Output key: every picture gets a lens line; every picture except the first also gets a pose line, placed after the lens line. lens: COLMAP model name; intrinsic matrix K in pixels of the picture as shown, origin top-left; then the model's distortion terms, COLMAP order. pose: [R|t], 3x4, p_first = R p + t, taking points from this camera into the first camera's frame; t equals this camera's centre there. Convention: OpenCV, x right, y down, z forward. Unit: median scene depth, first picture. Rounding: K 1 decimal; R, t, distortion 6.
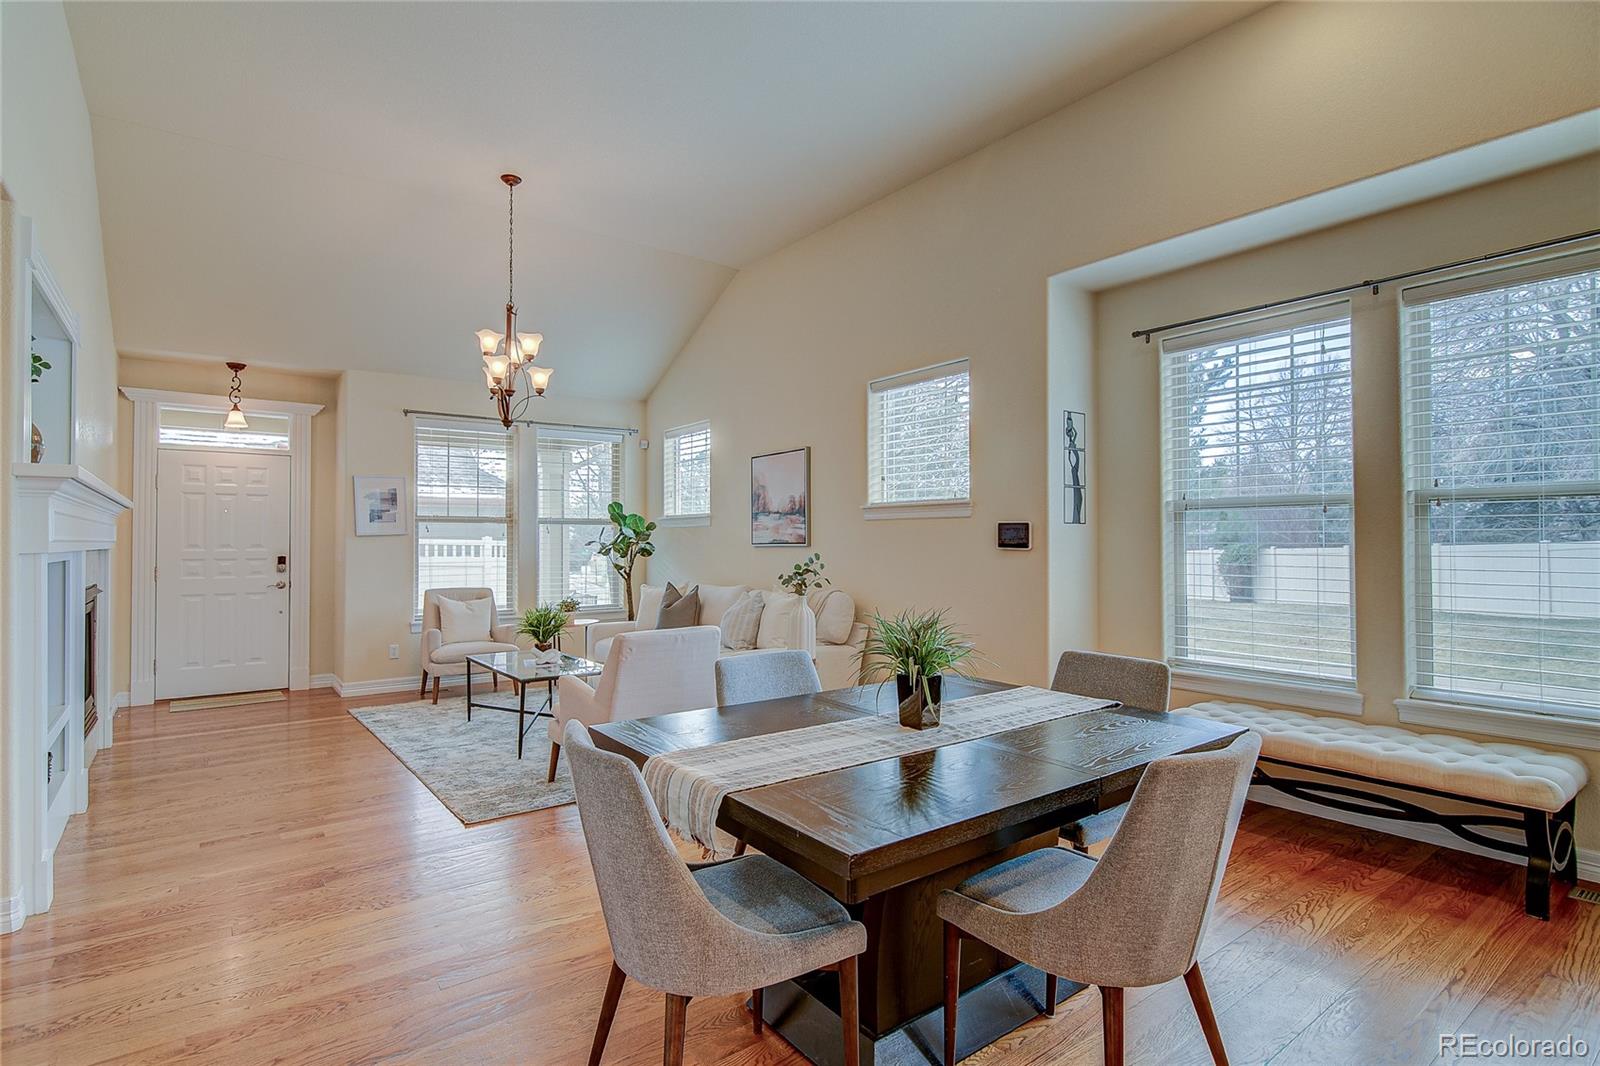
lens RADIAL K [[812.0, 0, 773.5], [0, 812.0, 527.7], [0, 0, 1]] dist [0.009024, -0.010762]
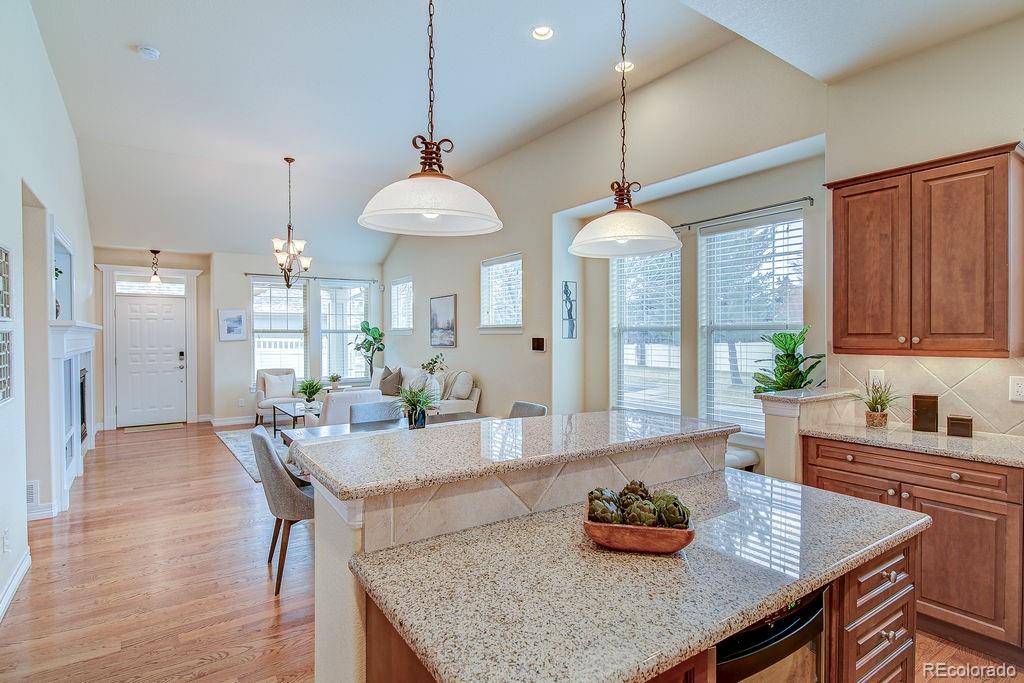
lens RADIAL K [[519.7, 0, 492.2], [0, 519.7, 340.3], [0, 0, 1]] dist [0.009024, -0.010762]
pose [[0.999507, 0.000236, -0.031389, 0.180224], [0.000608, 0.999639, 0.026876, -0.027678], [0.031384, -0.026882, 0.999146, -0.213645]]
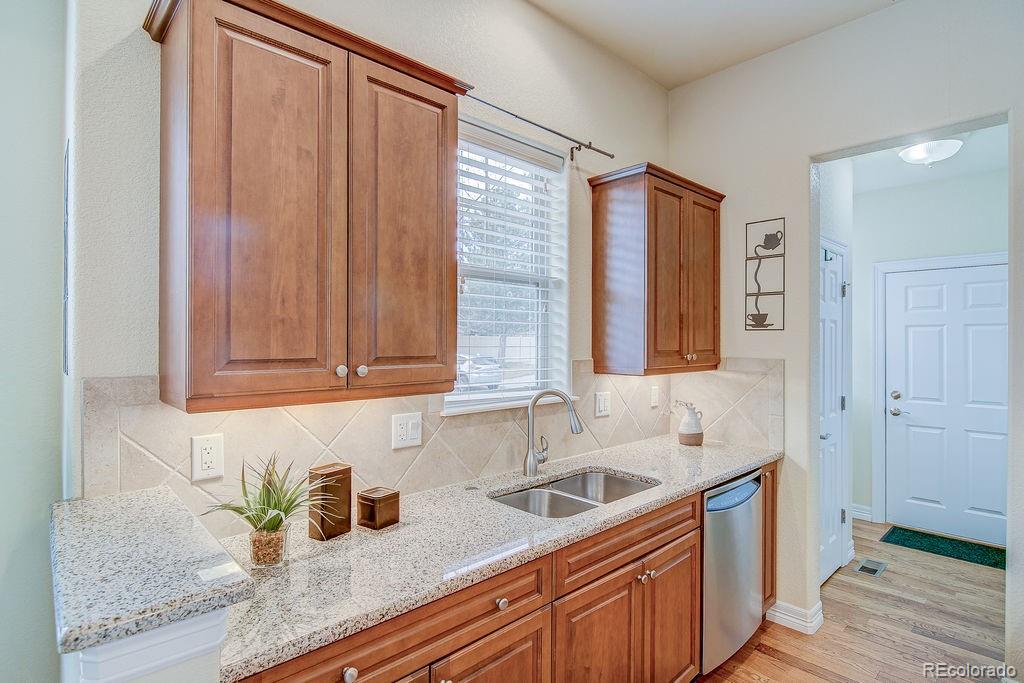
lens RADIAL K [[519.7, 0, 504.6], [0, 519.7, 338.8], [0, 0, 1]] dist [0.009024, -0.010762]
pose [[-0.132105, 0.005169, 0.991222, 0.295232], [-0.018618, 0.999797, -0.007695, -0.029734], [-0.991061, -0.019471, -0.131982, 0.242958]]
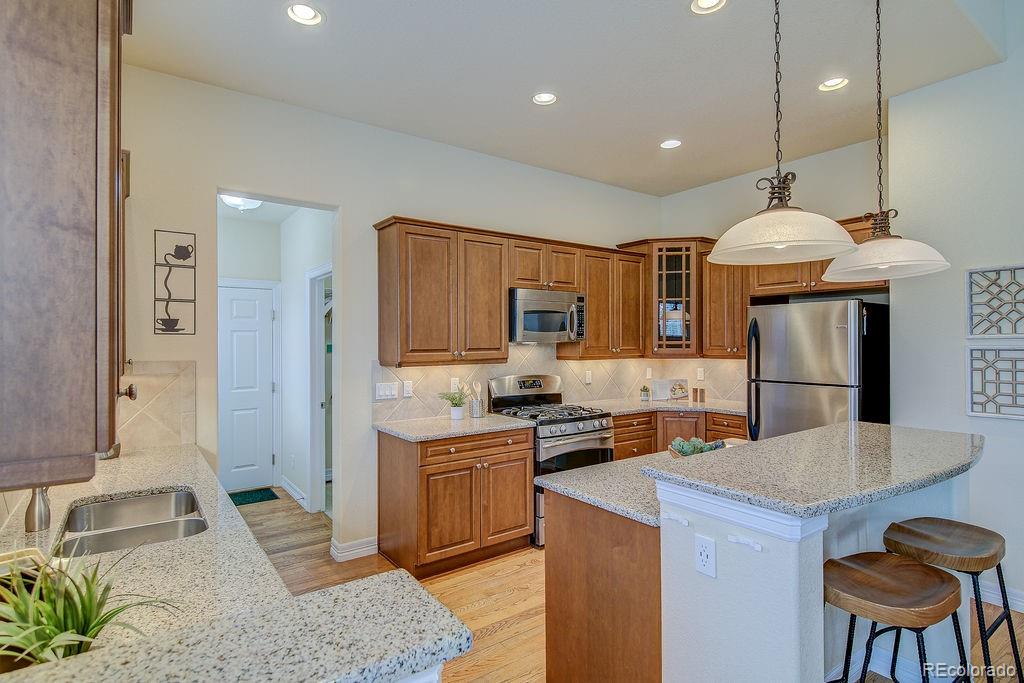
lens RADIAL K [[519.7, 0, 503.2], [0, 519.7, 341.5], [0, 0, 1]] dist [0.009024, -0.010762]
pose [[-0.999960, 0.005745, -0.006878, 0.424678], [0.005854, 0.999856, -0.015938, -0.028624], [0.006785, -0.015977, -0.999849, 0.465927]]
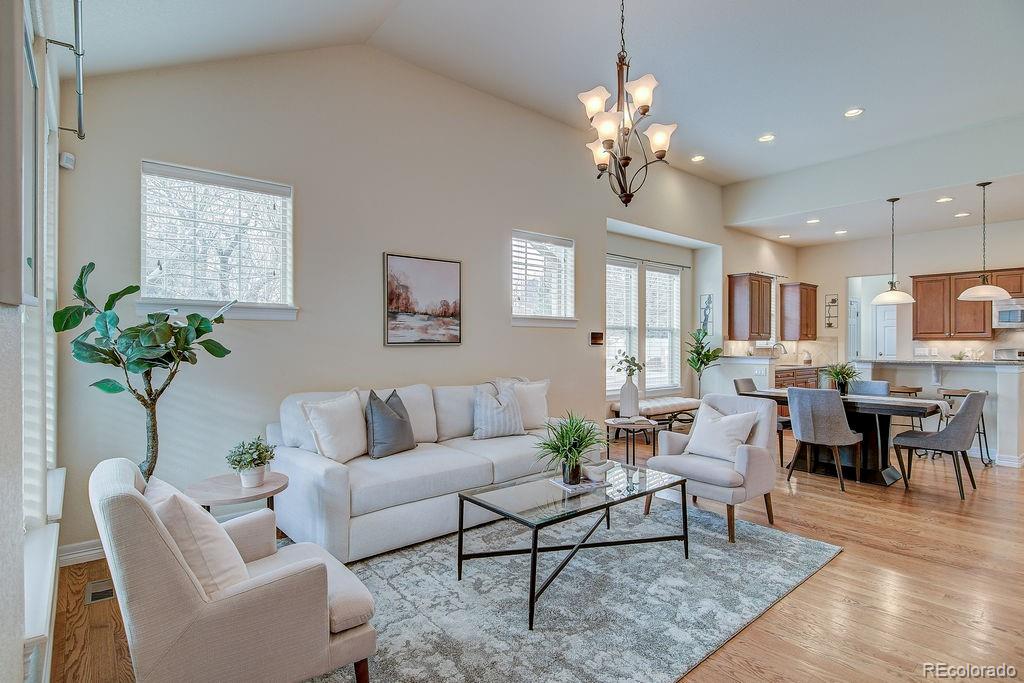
lens RADIAL K [[519.7, 0, 510.8], [0, 519.7, 342.6], [0, 0, 1]] dist [0.009024, -0.010762]
pose [[-0.089659, 0.000117, 0.995973, -0.789785], [-0.018533, 0.999827, -0.001786, 0.021121], [-0.995800, -0.018619, -0.089641, 1.084815]]
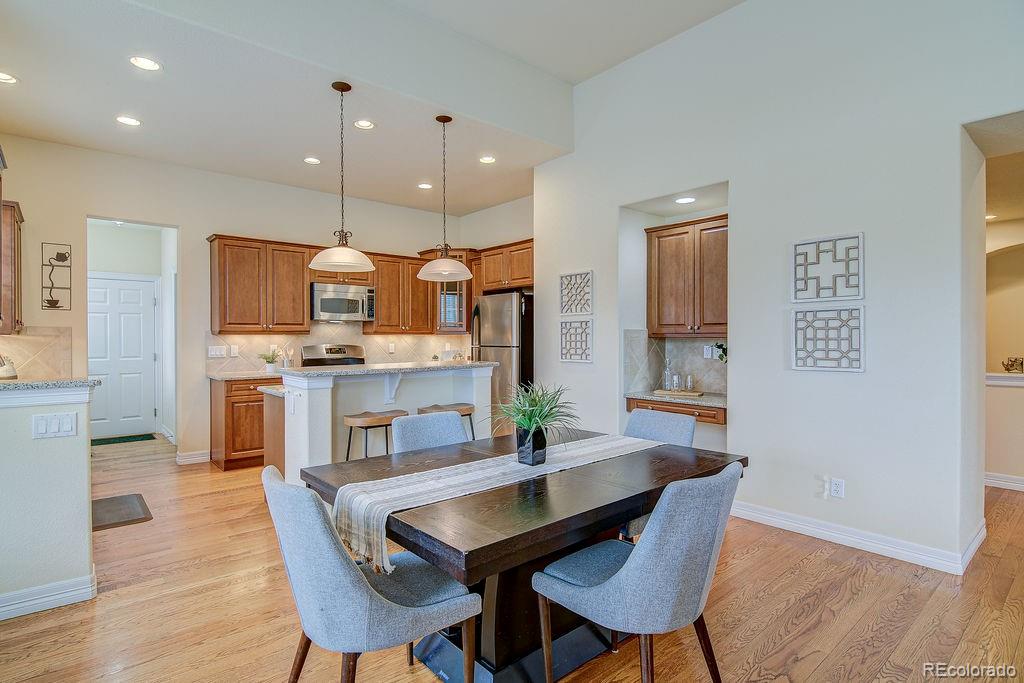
lens RADIAL K [[519.7, 0, 504.7], [0, 519.7, 342.0], [0, 0, 1]] dist [0.009024, -0.010762]
pose [[-0.996206, 0.003223, -0.086966, 0.117144], [0.003883, 0.999965, -0.007419, 0.013953], [0.086939, -0.007729, -0.996184, 0.818857]]
